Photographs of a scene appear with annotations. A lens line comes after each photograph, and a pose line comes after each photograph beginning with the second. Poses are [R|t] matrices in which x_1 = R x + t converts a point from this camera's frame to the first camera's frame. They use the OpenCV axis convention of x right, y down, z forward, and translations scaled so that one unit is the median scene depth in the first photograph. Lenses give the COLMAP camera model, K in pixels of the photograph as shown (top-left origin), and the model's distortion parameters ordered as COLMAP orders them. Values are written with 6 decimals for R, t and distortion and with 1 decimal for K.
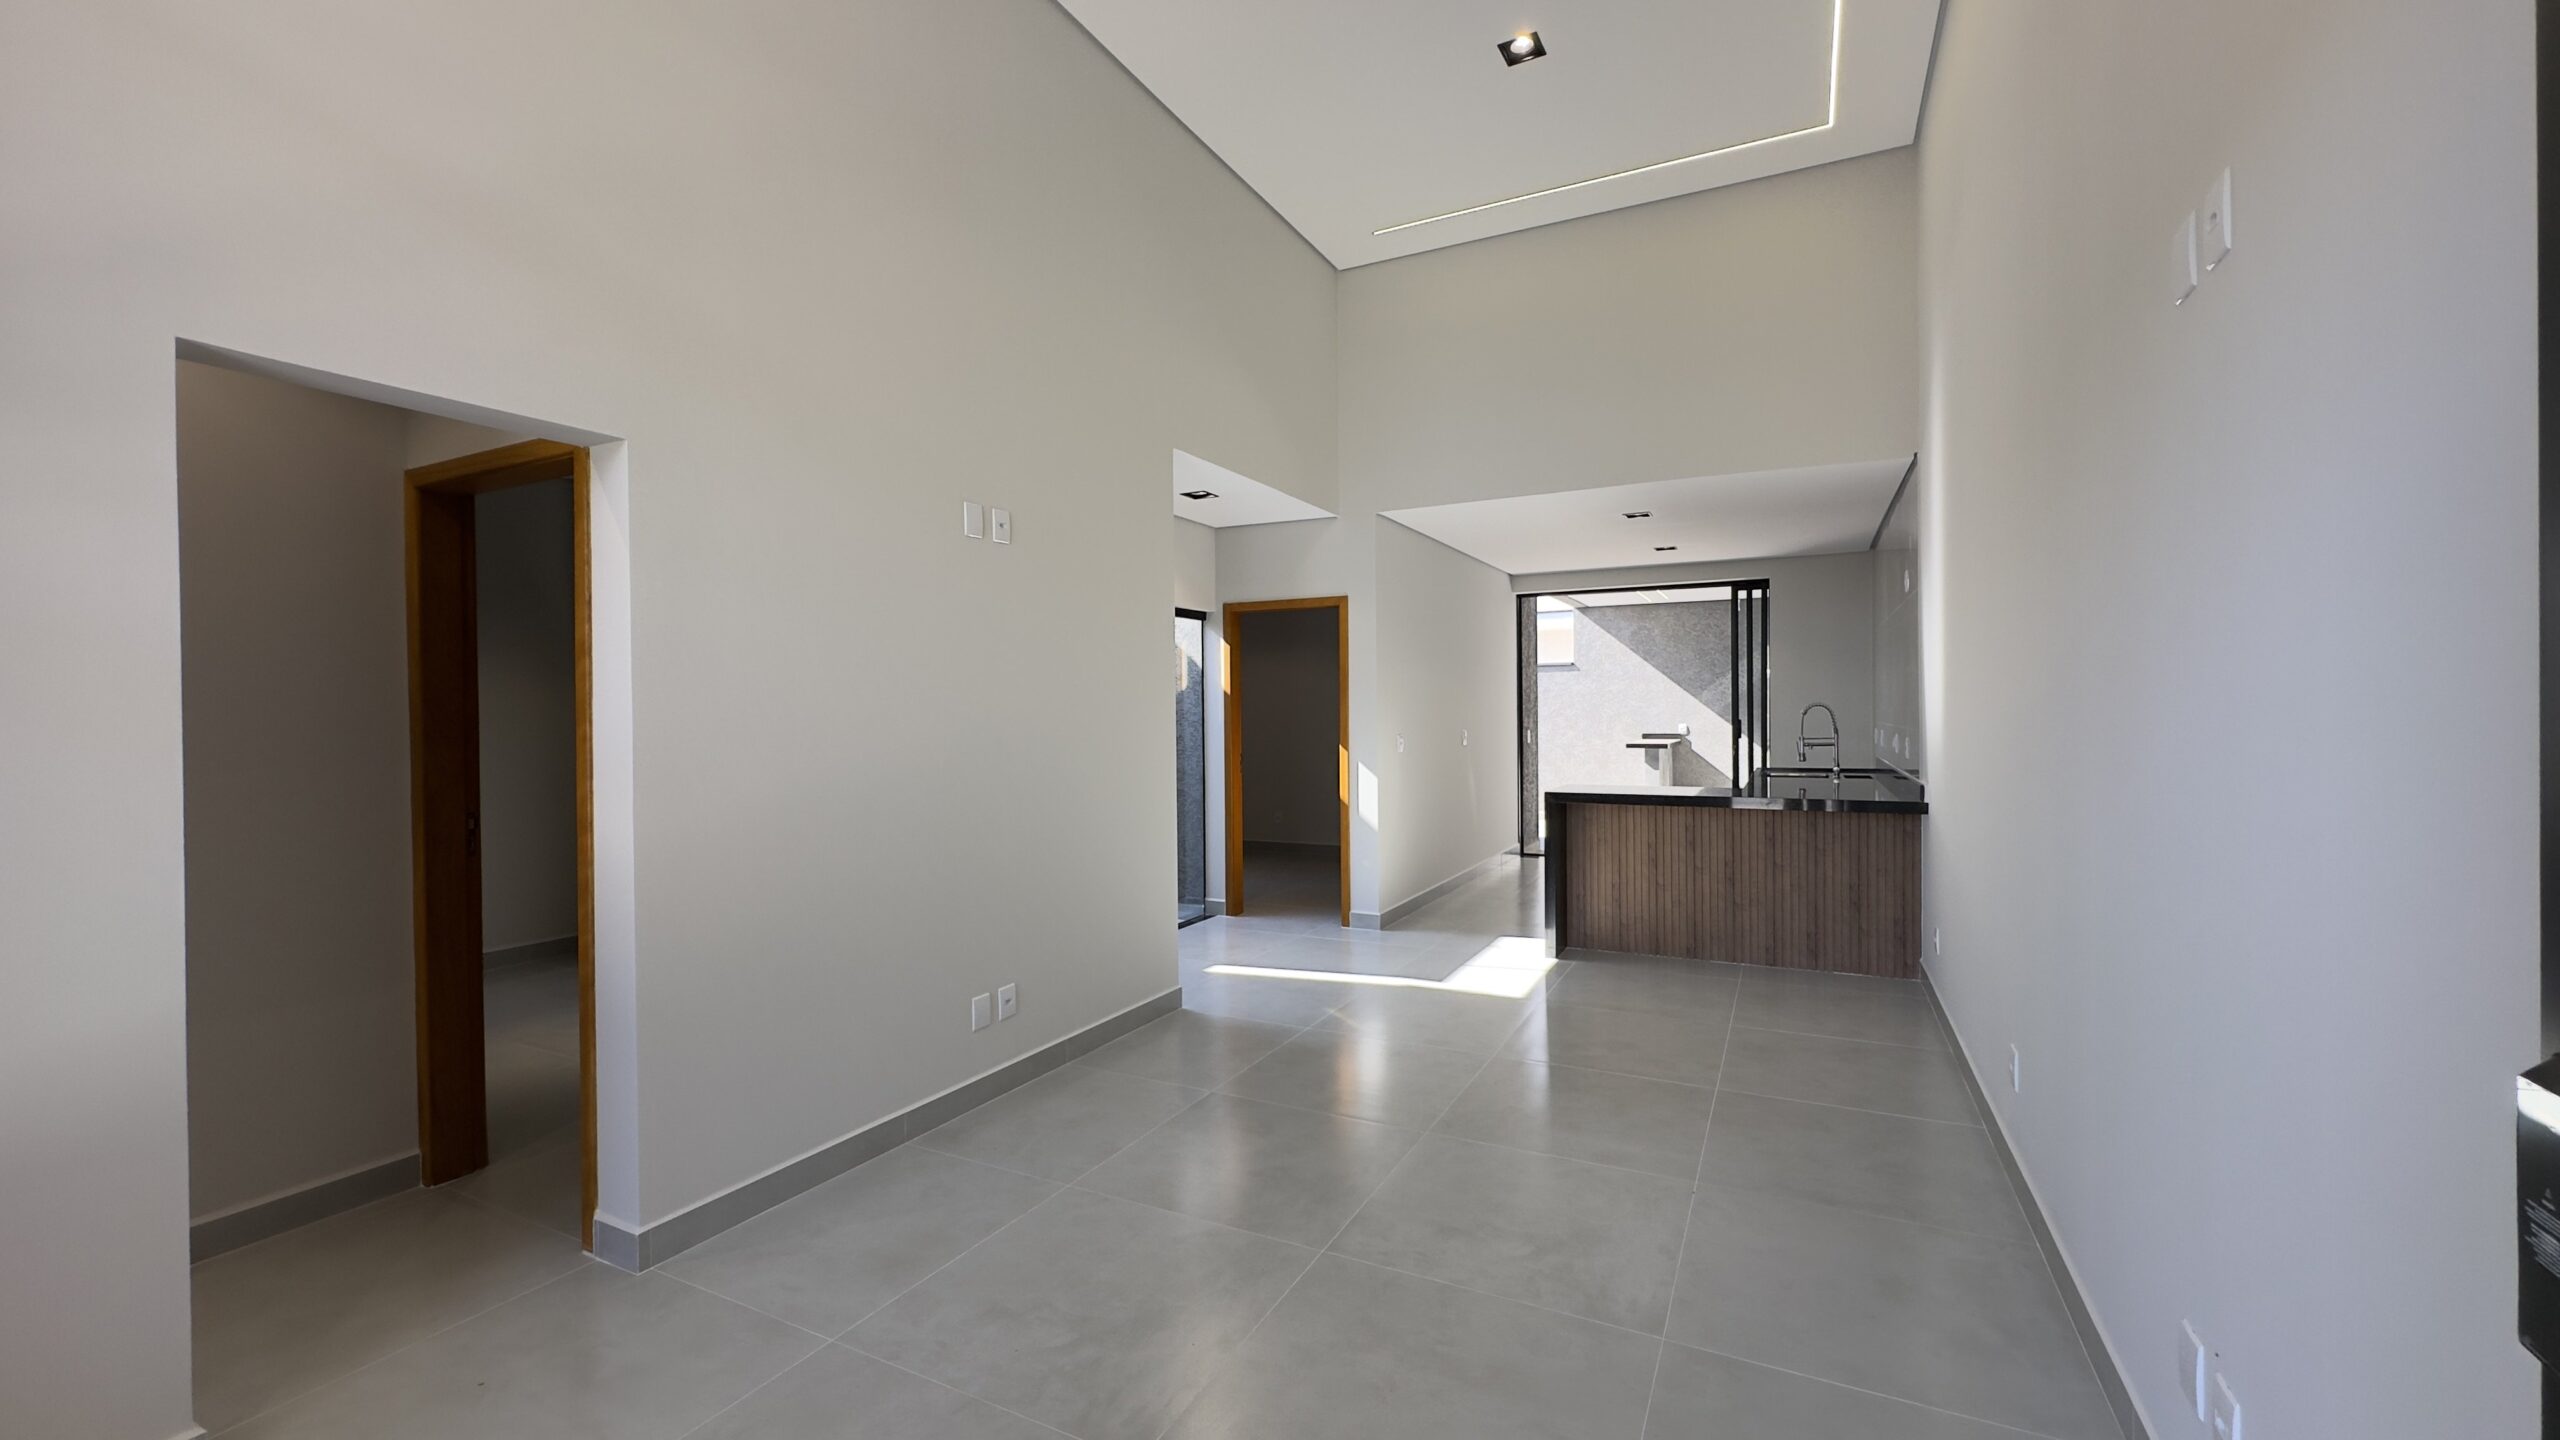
lens RADIAL K [[1020.5, 0, 1290.9], [0, 1020.5, 726.9], [0, 0, 1]] dist [-0.005383, 0.001195]
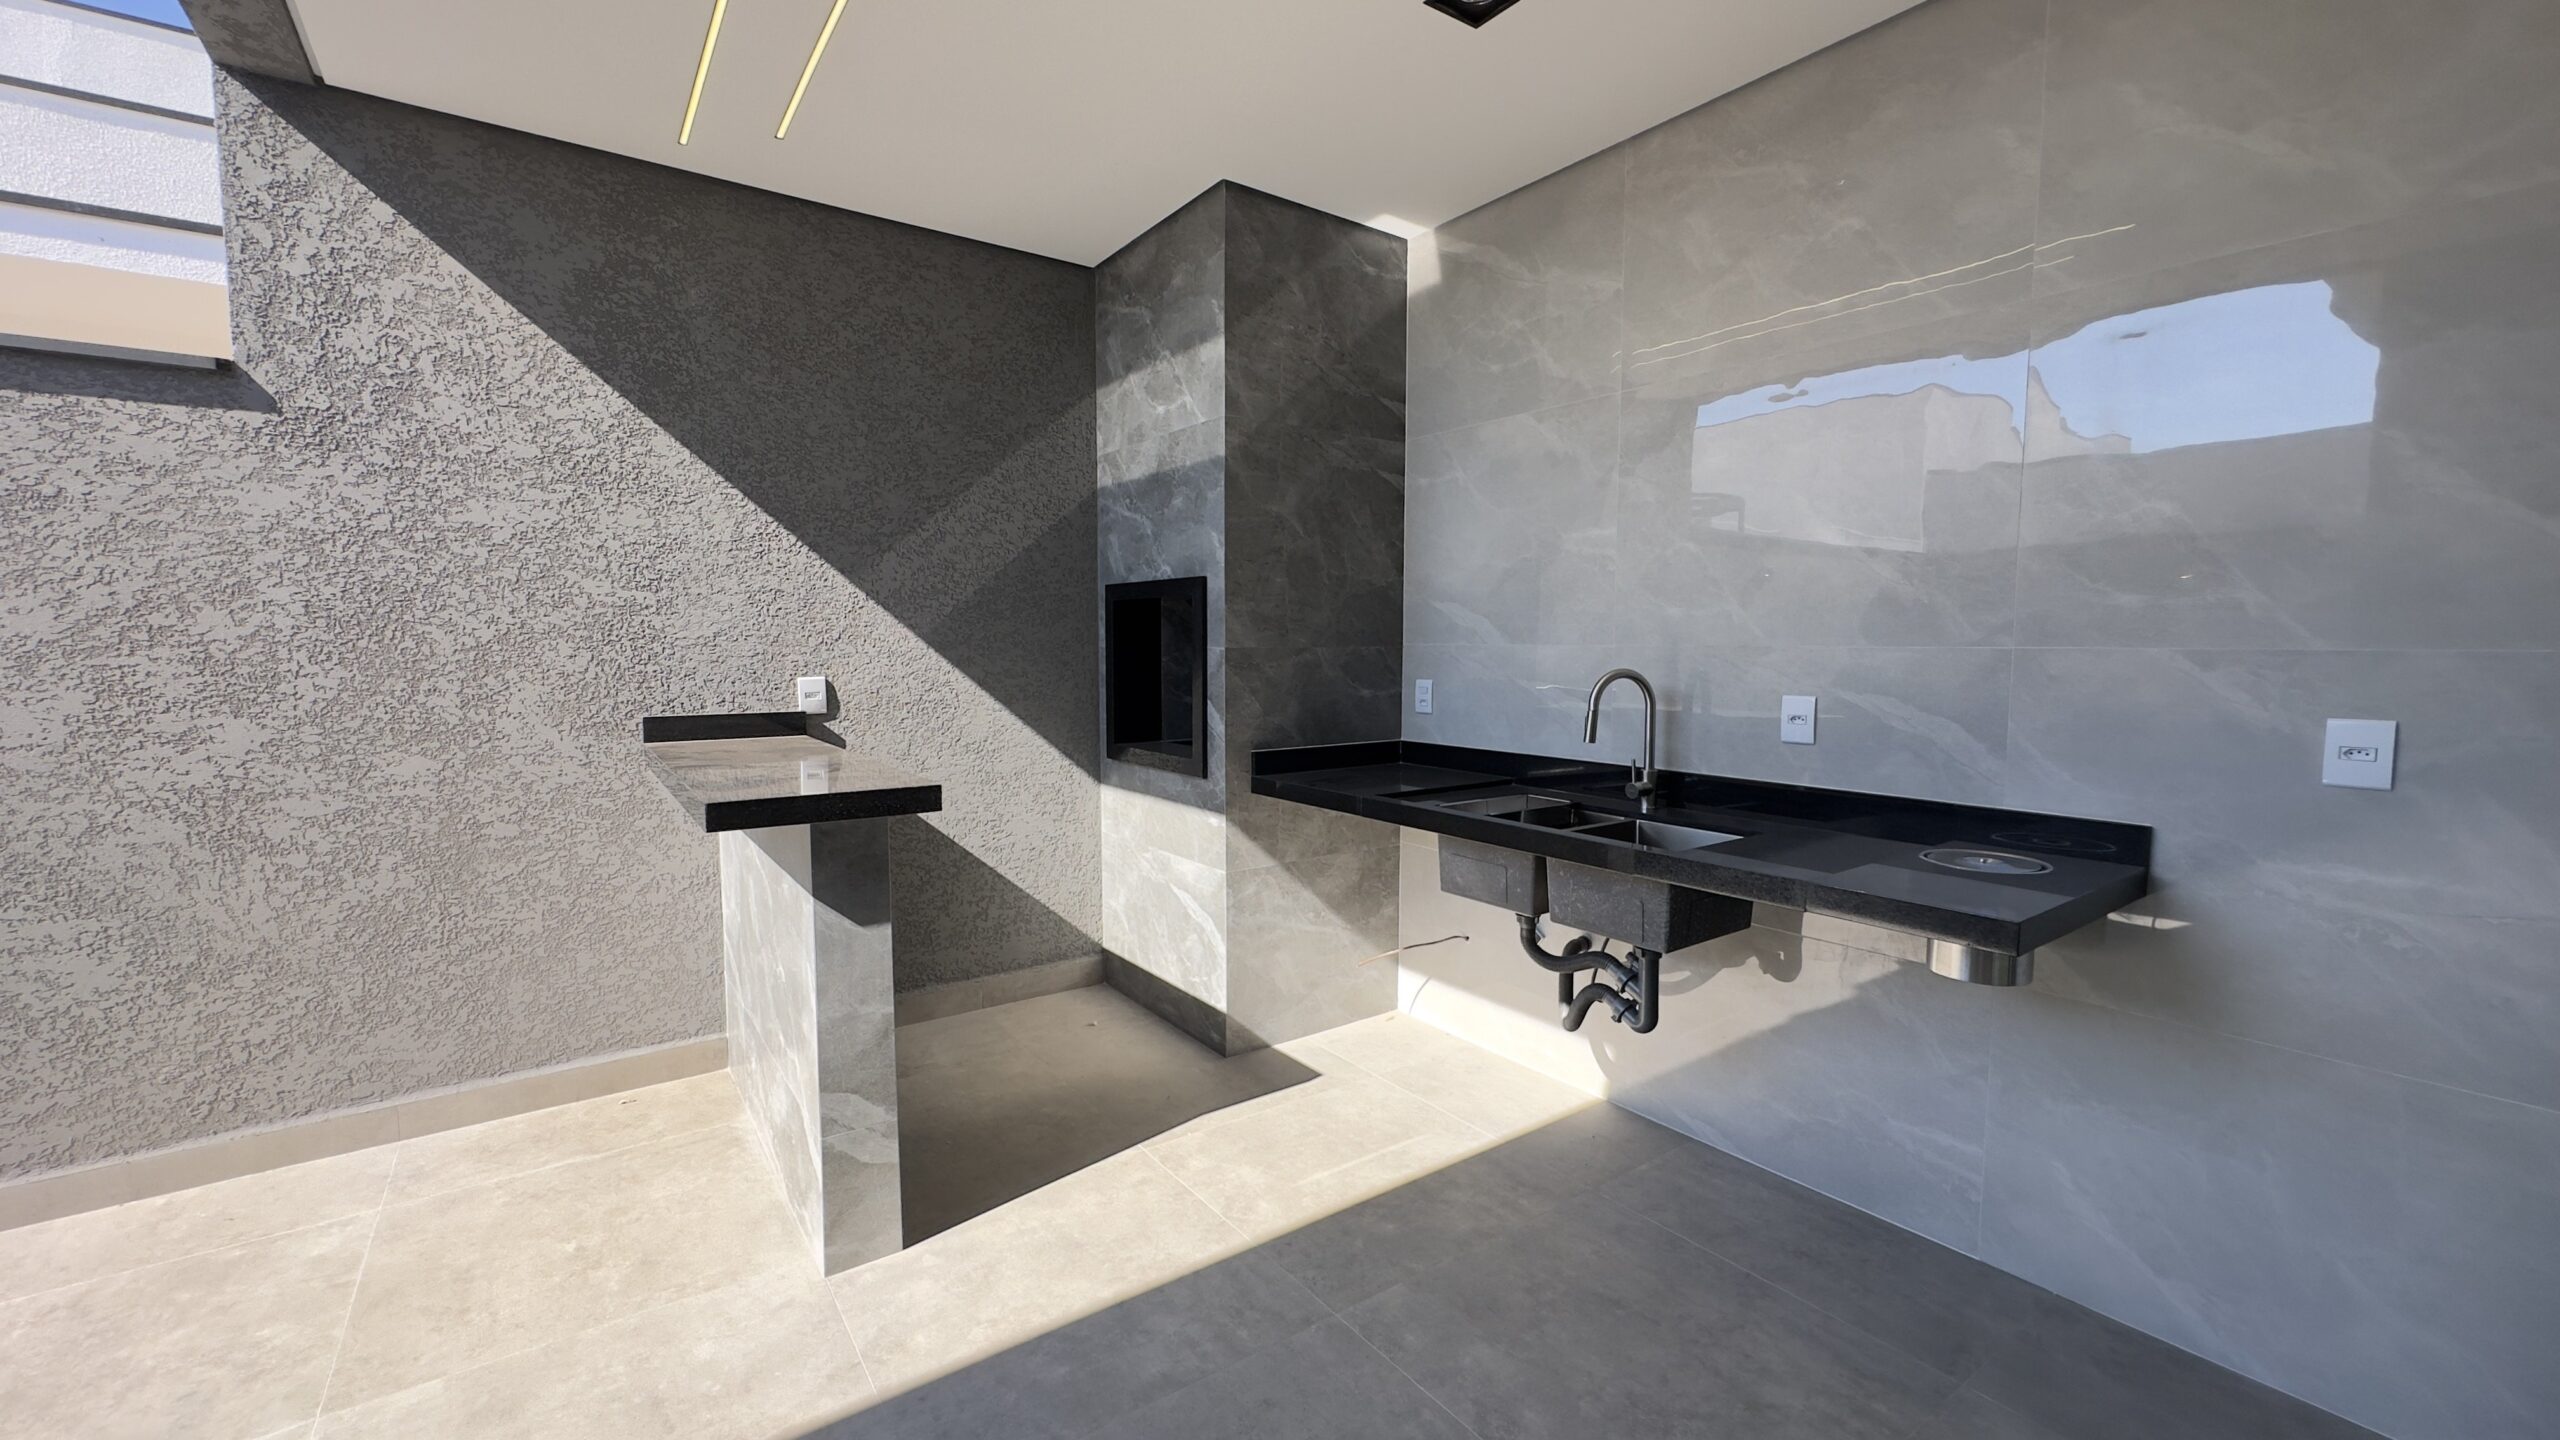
lens RADIAL K [[1020.5, 0, 1278.5], [0, 1020.5, 715.6], [0, 0, 1]] dist [-0.005383, 0.001195]
pose [[0.473524, -0.053534, 0.879153, 0.370547], [0.008141, 0.998375, 0.056409, -0.011369], [-0.880743, -0.019554, 0.473190, 1.368763]]
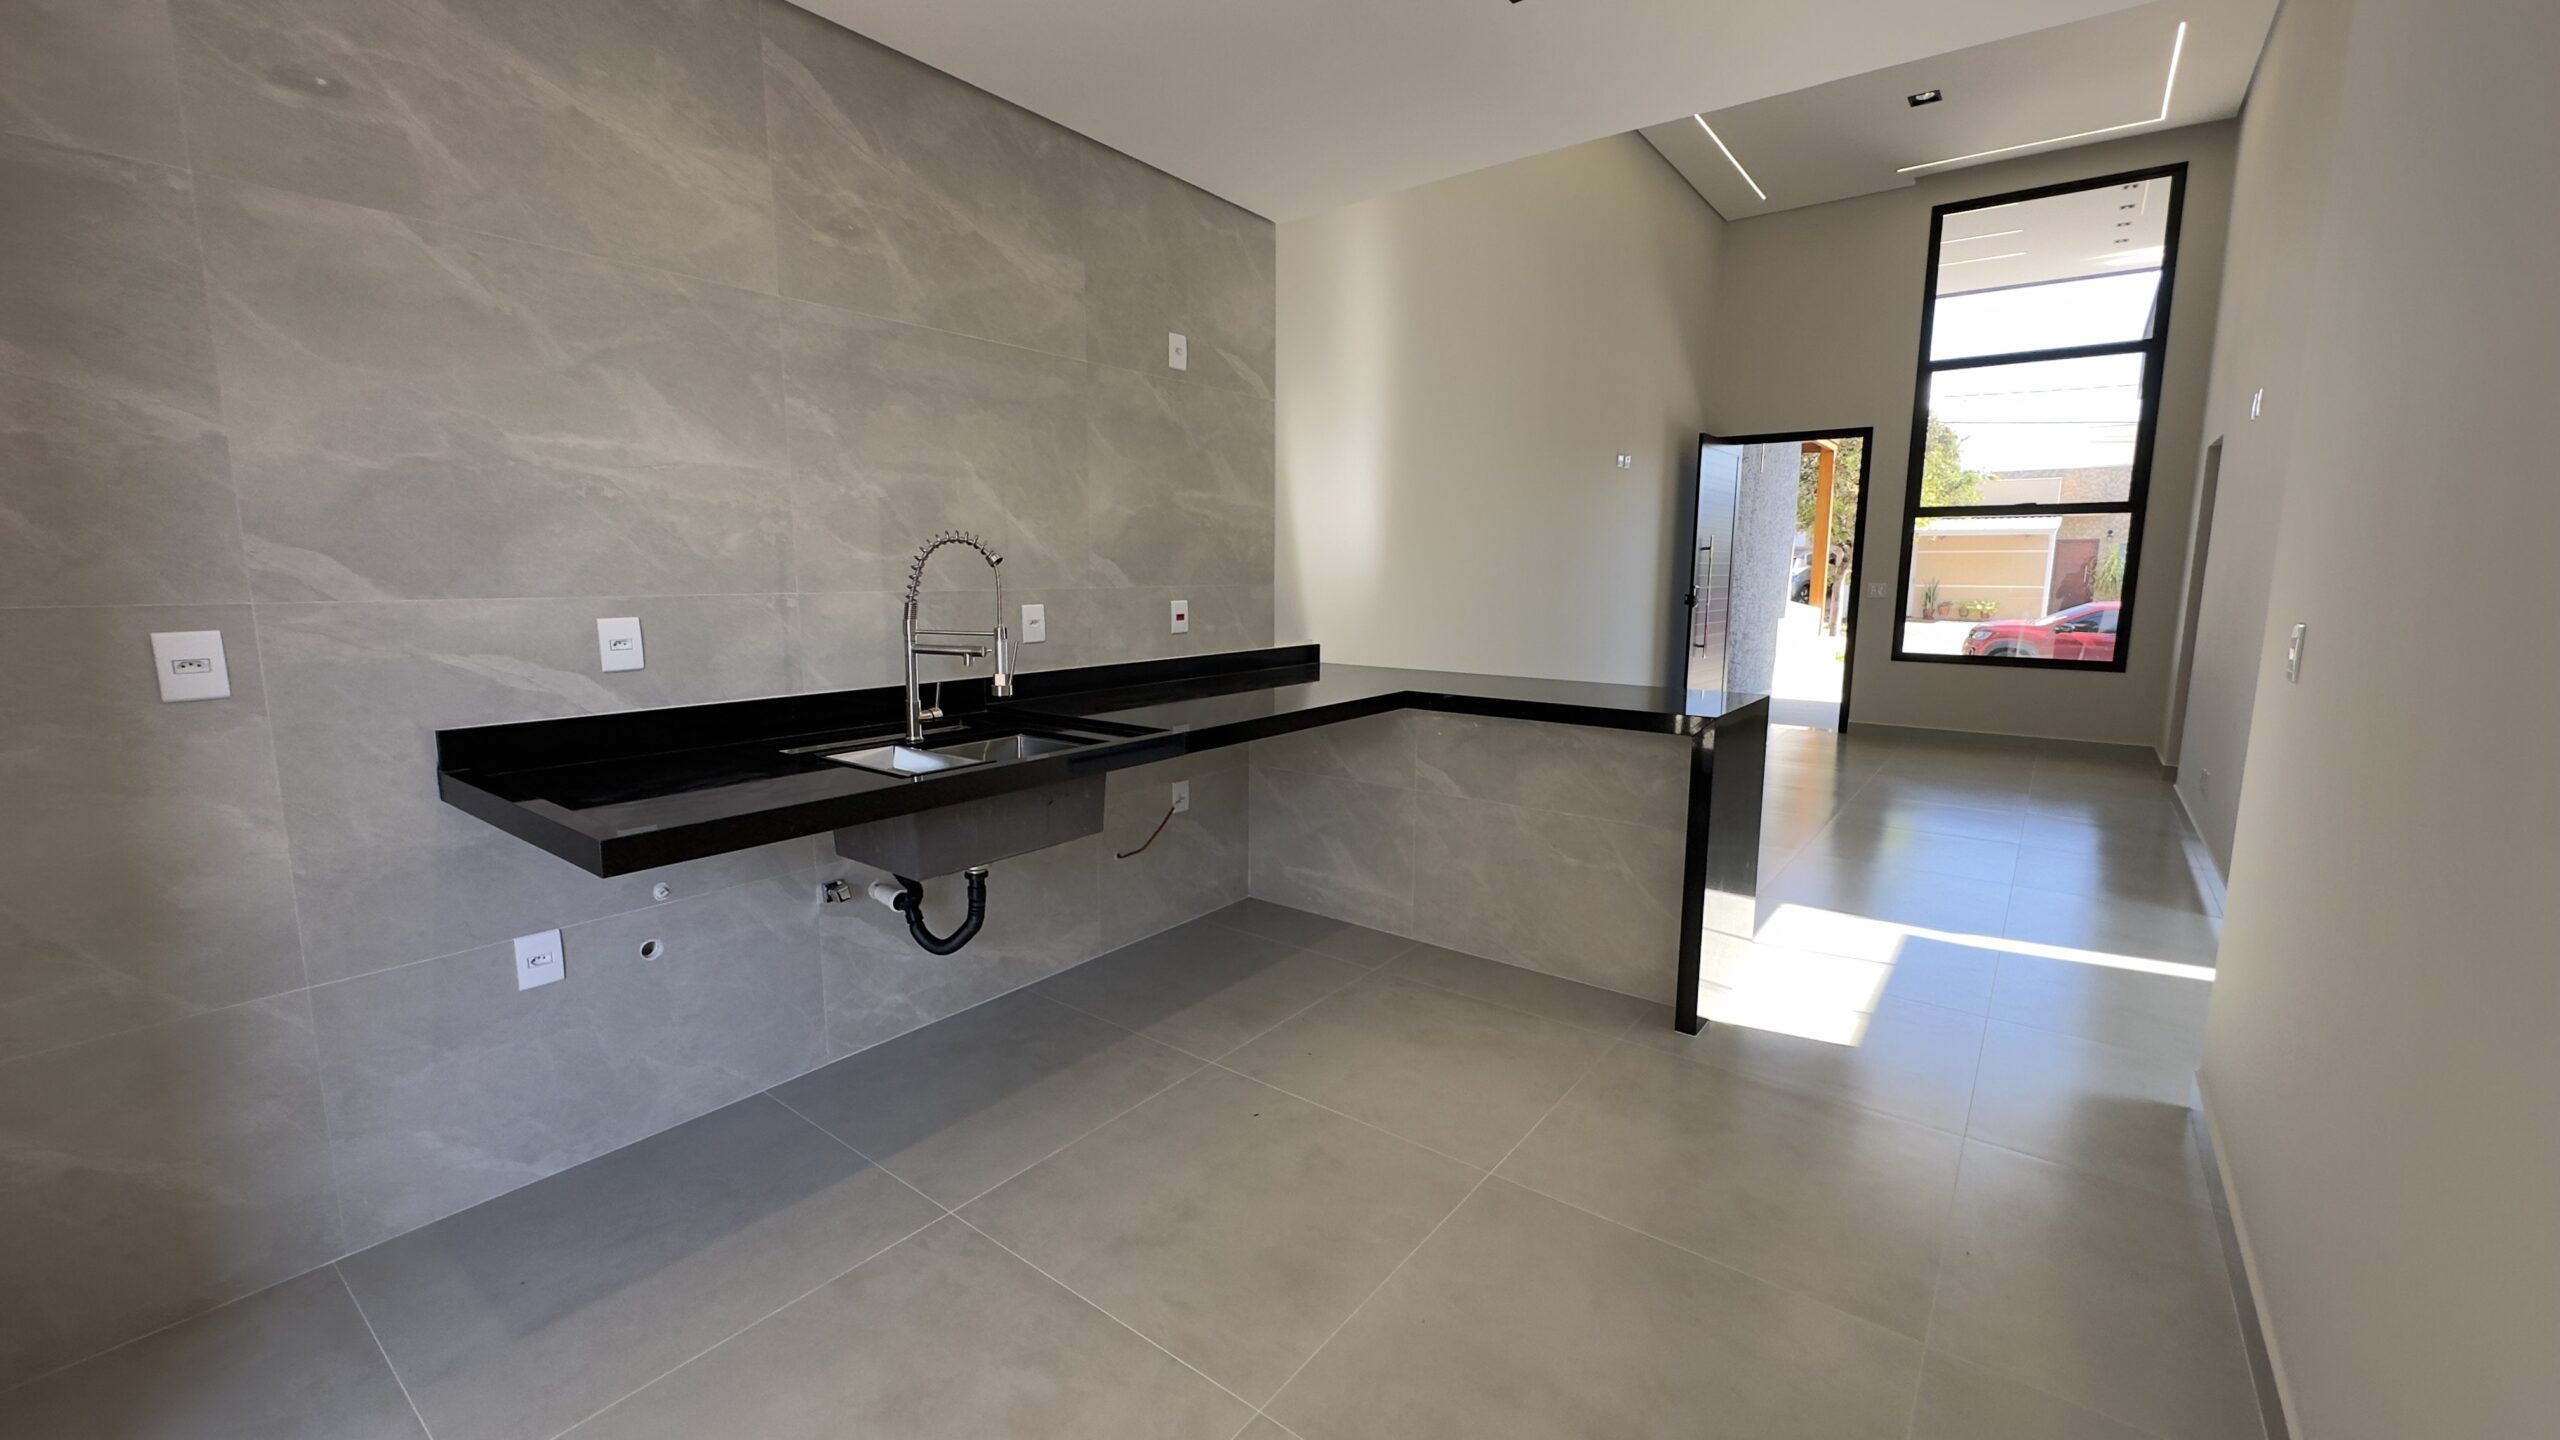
lens RADIAL K [[1020.5, 0, 1283.1], [0, 1020.5, 727.1], [0, 0, 1]] dist [-0.005383, 0.001195]
pose [[-0.979736, -0.004678, 0.200240, 0.548009], [0.027307, 0.987273, 0.156672, -0.019941], [-0.198425, 0.158965, -0.967139, 1.741906]]
